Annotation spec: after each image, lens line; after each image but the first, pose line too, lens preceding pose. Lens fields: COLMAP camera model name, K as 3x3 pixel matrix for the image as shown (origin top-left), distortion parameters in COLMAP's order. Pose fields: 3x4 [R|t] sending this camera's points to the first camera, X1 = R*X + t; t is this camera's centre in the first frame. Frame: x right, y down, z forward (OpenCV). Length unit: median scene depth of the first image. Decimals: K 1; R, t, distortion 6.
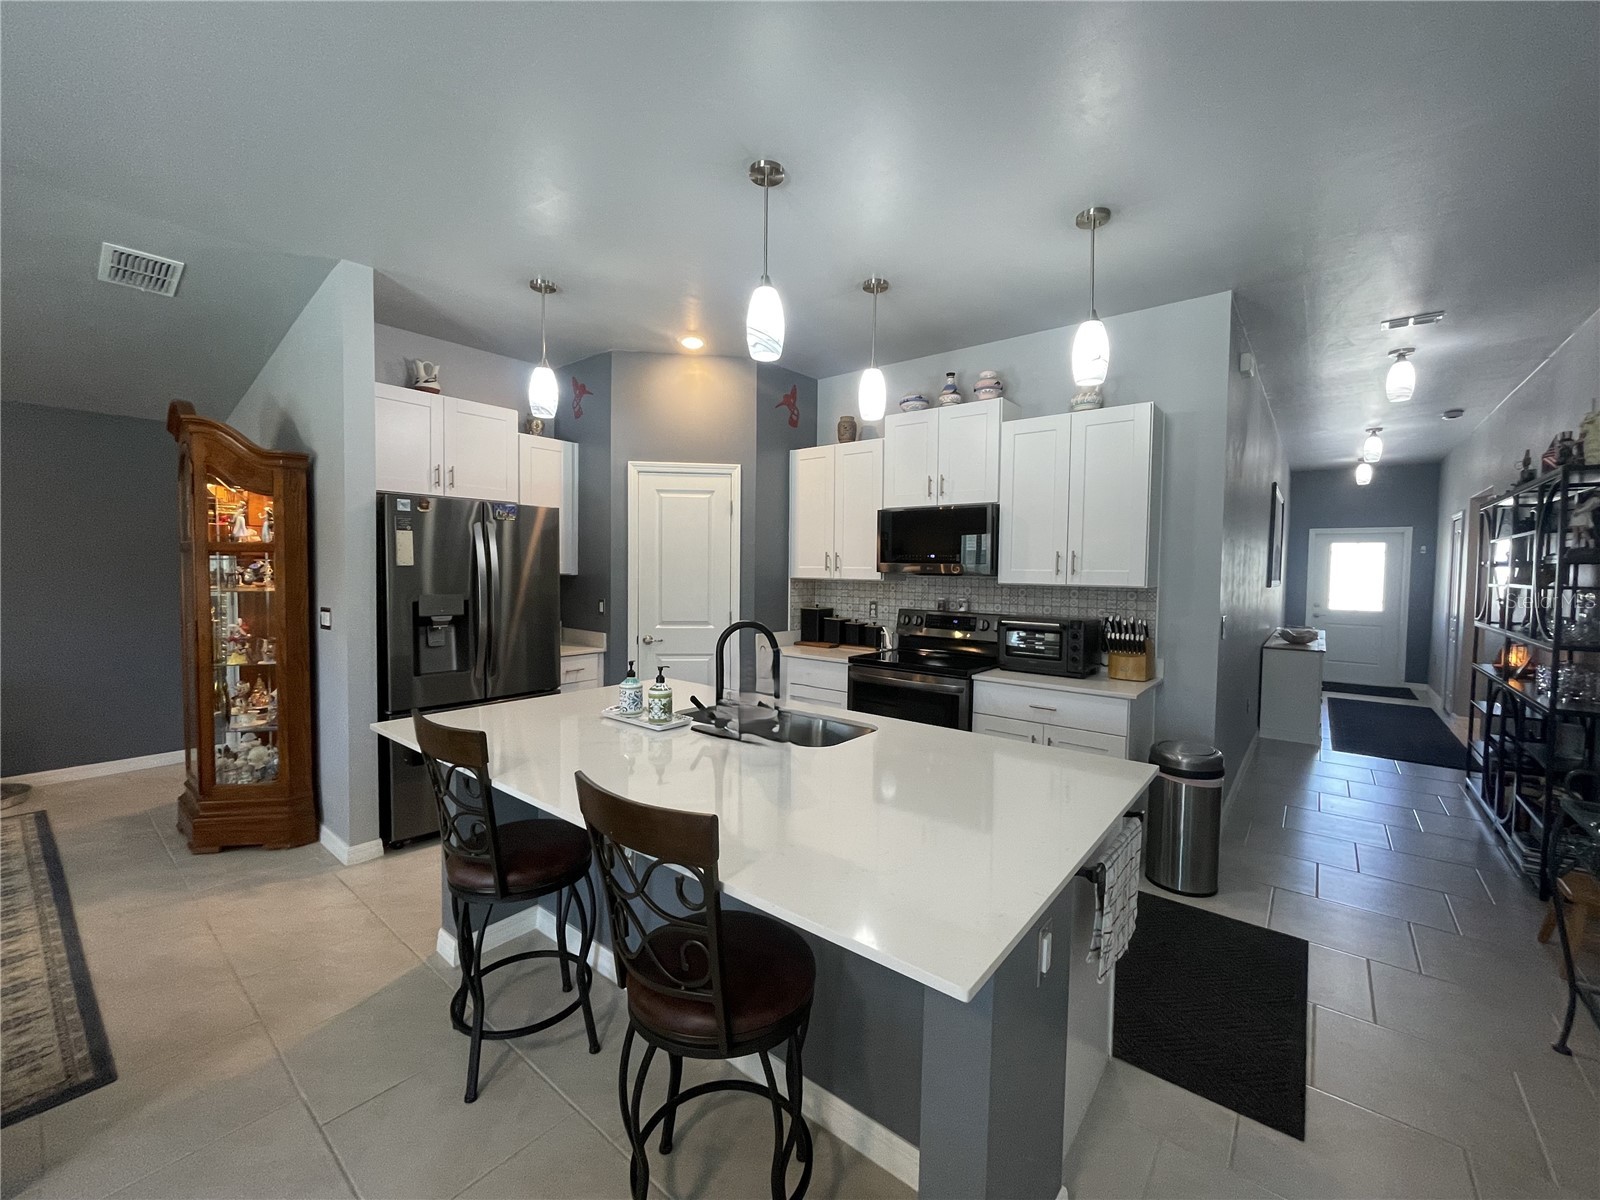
lens RADIAL K [[644.3, 0, 805.4], [0, 644.3, 597.3], [0, 0, 1]] dist [-0.003424, -0.000580]
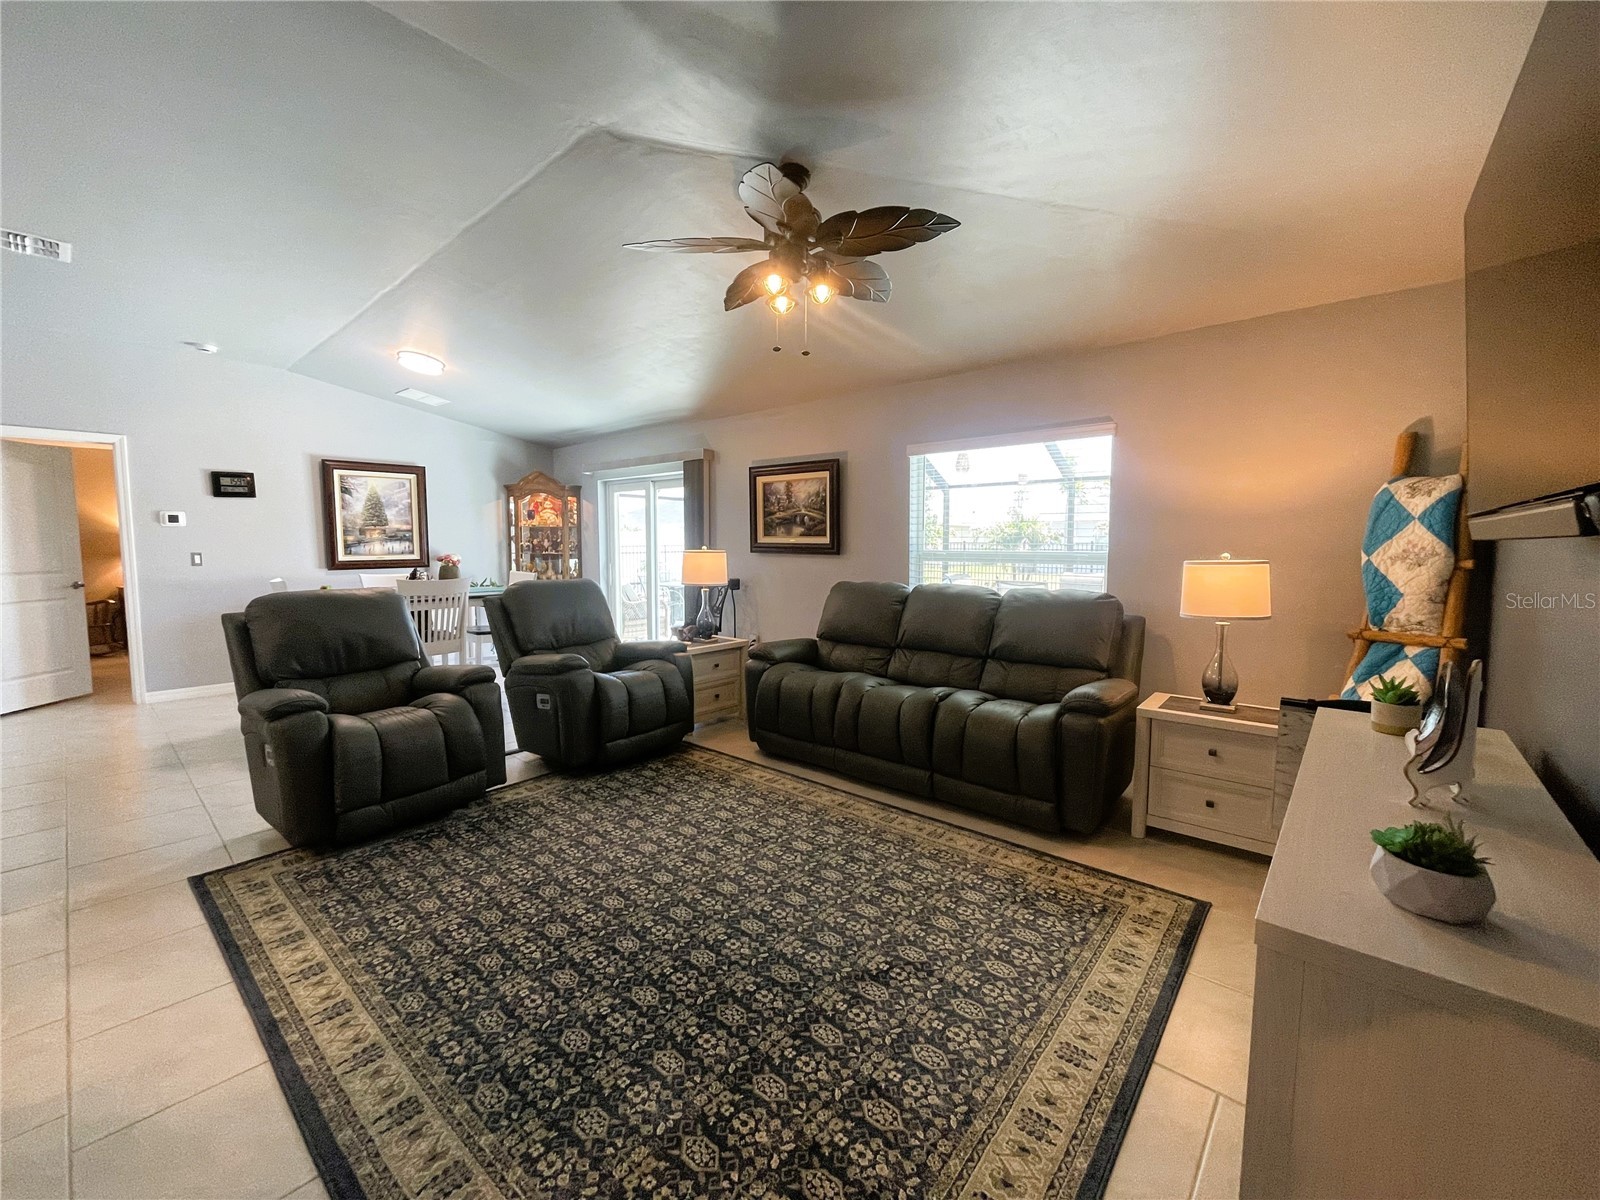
lens RADIAL K [[644.3, 0, 801.3], [0, 644.3, 595.7], [0, 0, 1]] dist [-0.003424, -0.000580]
pose [[-0.999070, -0.016992, 0.039633, -1.050602], [-0.011662, 0.991310, 0.131029, -0.027274], [-0.041515, 0.130445, -0.990586, 0.962136]]
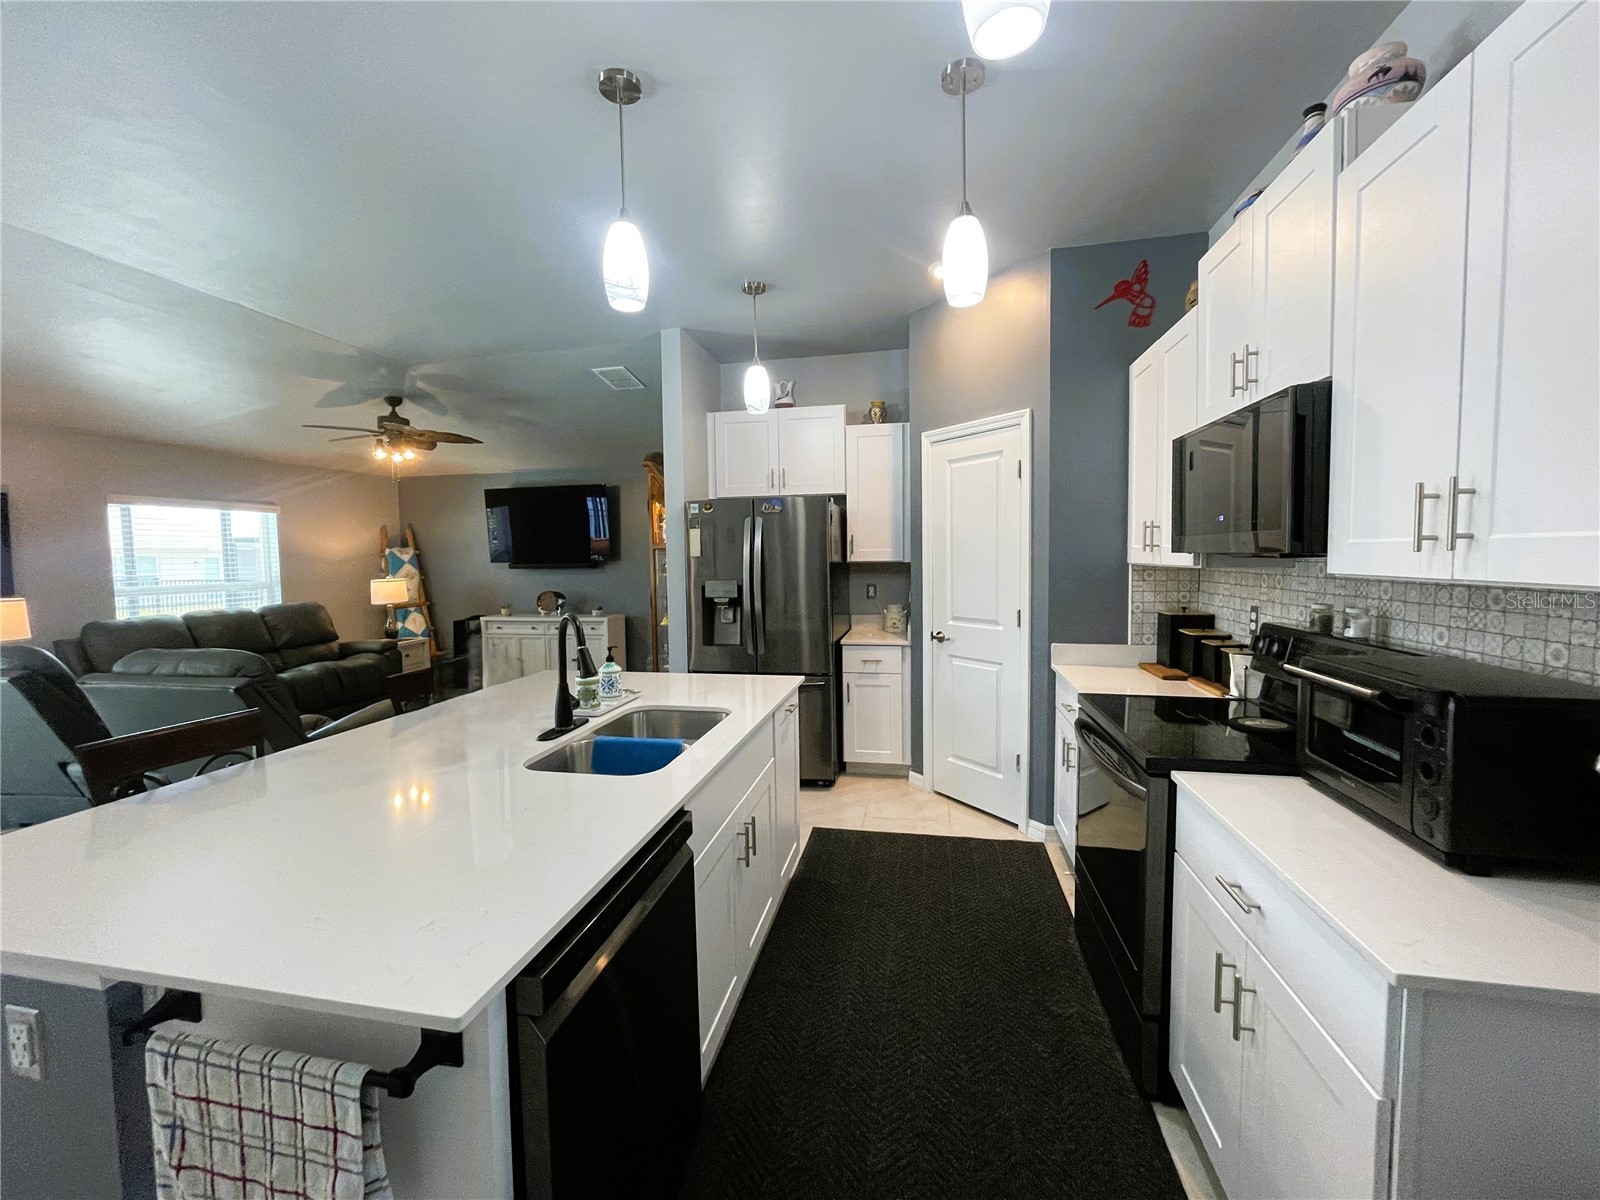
lens RADIAL K [[644.3, 0, 800.7], [0, 644.3, 591.8], [0, 0, 1]] dist [-0.003424, -0.000580]
pose [[0.459478, 0.032239, -0.887604, 0.447413], [-0.020093, 0.999463, 0.025900, -0.013317], [0.887962, 0.005934, 0.459878, 0.455216]]
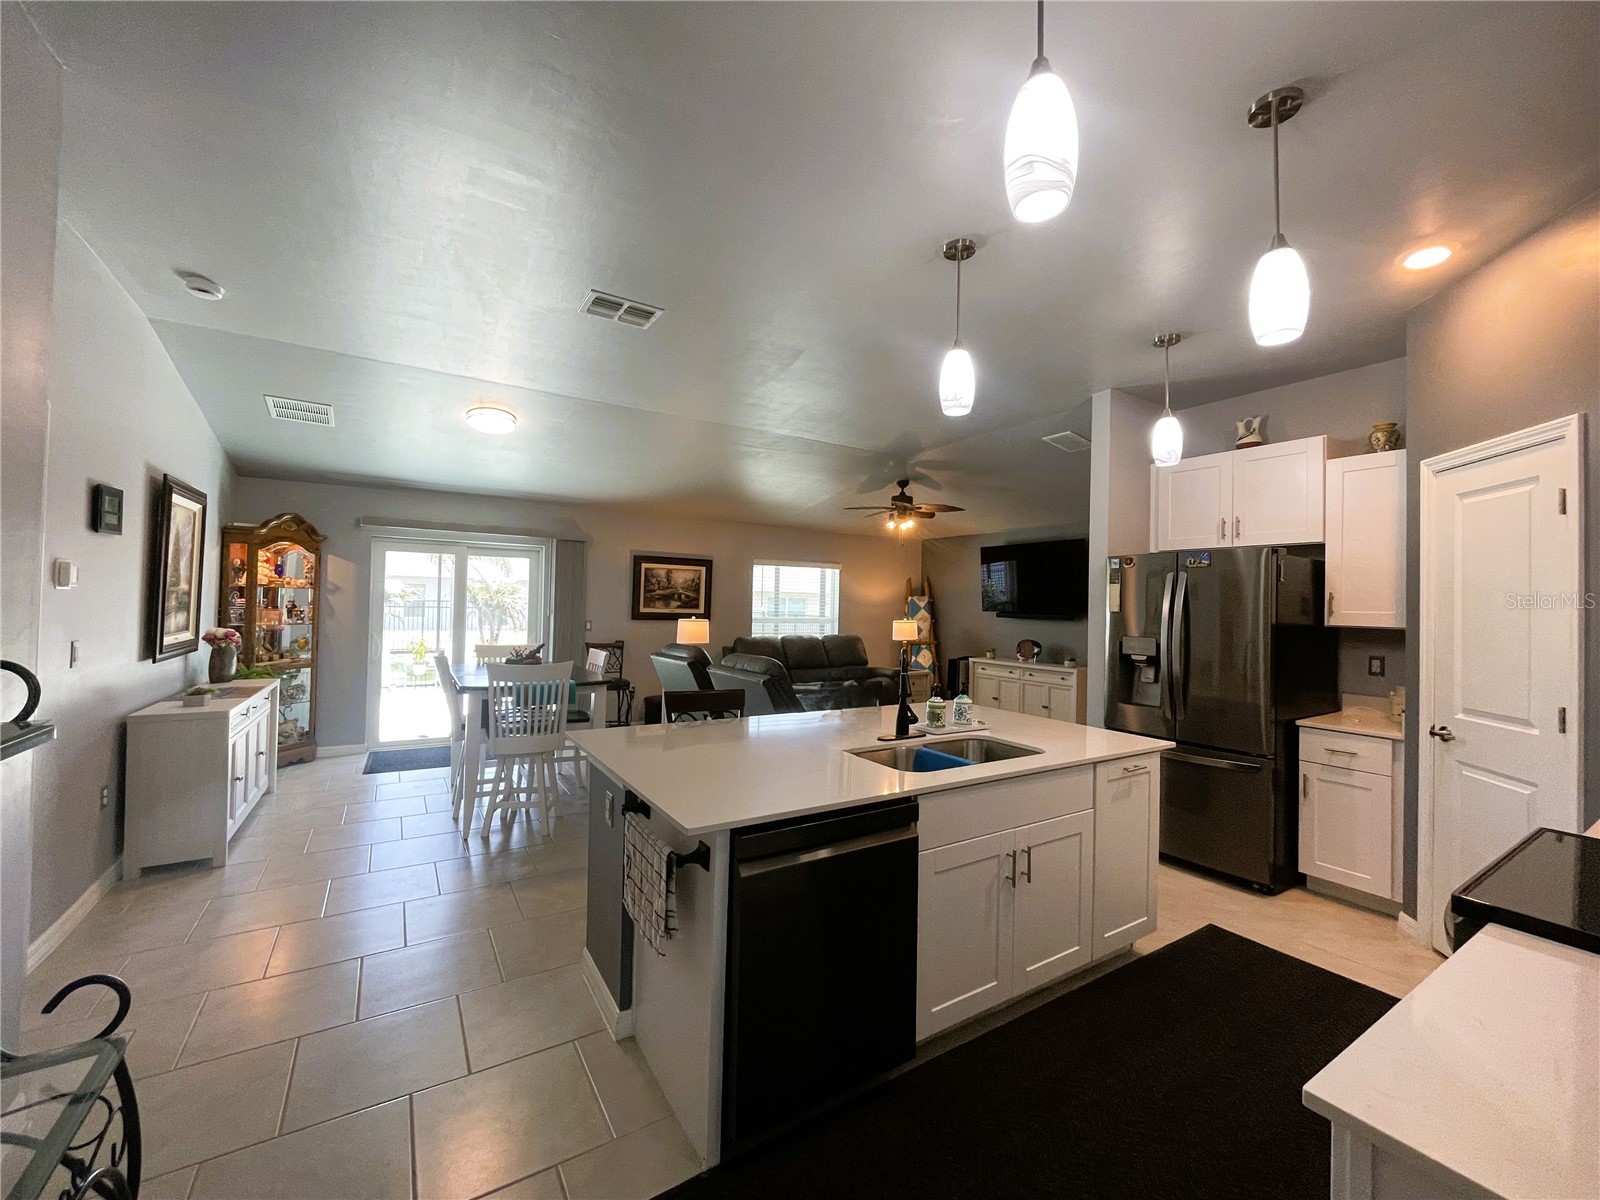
lens RADIAL K [[644.3, 0, 799.3], [0, 644.3, 593.1], [0, 0, 1]] dist [-0.003424, -0.000580]
pose [[-0.326143, -0.035262, -0.944662, 0.576707], [-0.069619, 0.997486, -0.013198, -0.019891], [0.942753, 0.061463, -0.327778, 0.626187]]
